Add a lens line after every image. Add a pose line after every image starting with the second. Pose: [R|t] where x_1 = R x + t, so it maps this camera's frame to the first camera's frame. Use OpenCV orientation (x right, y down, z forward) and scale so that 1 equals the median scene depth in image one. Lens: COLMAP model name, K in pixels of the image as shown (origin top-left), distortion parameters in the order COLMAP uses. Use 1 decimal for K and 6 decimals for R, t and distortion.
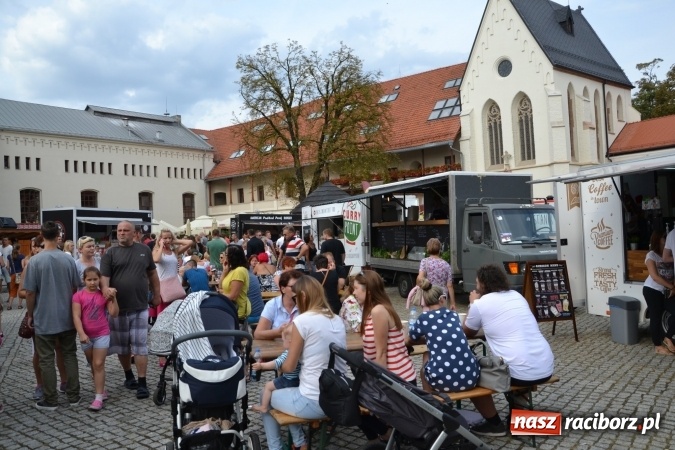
lens RADIAL K [[534.4, 0, 349.4], [0, 534.4, 220.1], [0, 0, 1]] dist [-0.140178, 0.154555]
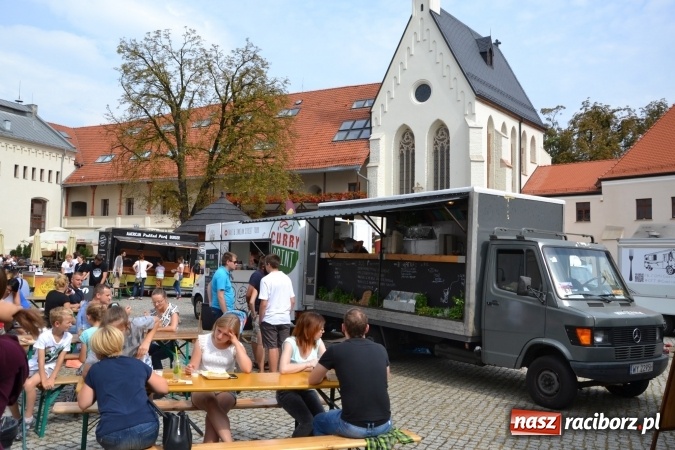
lens RADIAL K [[571.0, 0, 337.5], [0, 571.0, 225.0], [0, 0, 1]] dist [-0.100047, 0.100966]
pose [[0.976750, 0.080758, 0.198589, -0.027989], [-0.071937, 0.996092, -0.051251, 0.001894], [-0.201952, 0.035773, 0.978742, 0.071901]]
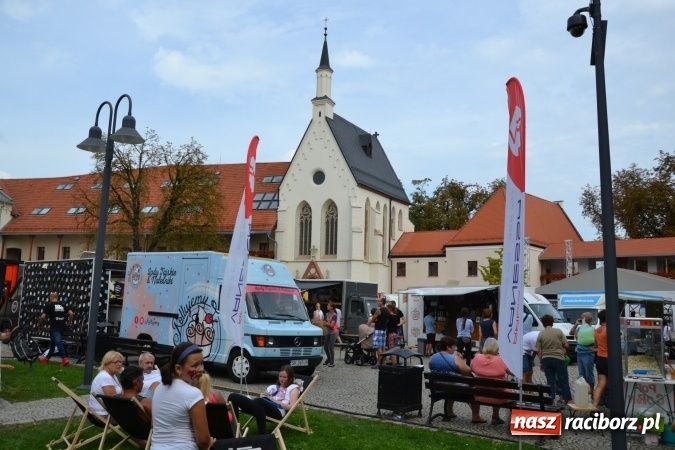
lens RADIAL K [[571.0, 0, 337.5], [0, 571.0, 225.0], [0, 0, 1]] dist [-0.100047, 0.100966]
pose [[0.917823, 0.125947, 0.376483, -0.156506], [-0.077934, 0.987050, -0.140208, 0.002604], [-0.389266, 0.099345, 0.915752, -0.233504]]
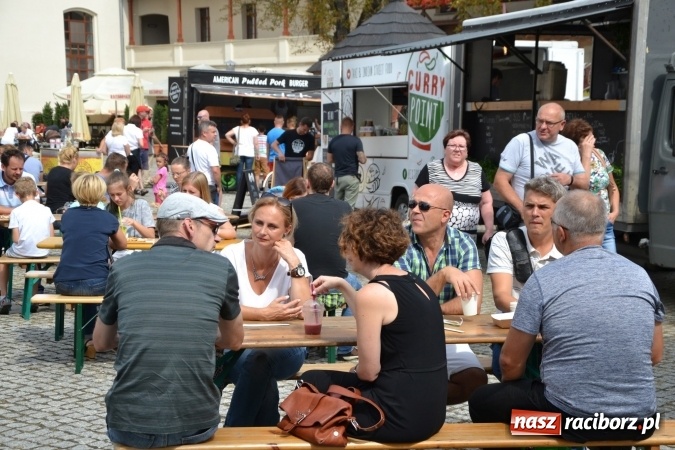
lens RADIAL K [[1252.0, 0, 337.5], [0, 1252.0, 225.0], [0, 0, 1]] dist [0.388127, 0.035606]
pose [[0.994086, 0.050990, -0.095882, 0.012675], [-0.040554, 0.993345, 0.107803, -0.000691], [0.100741, -0.103277, 0.989538, -0.020556]]
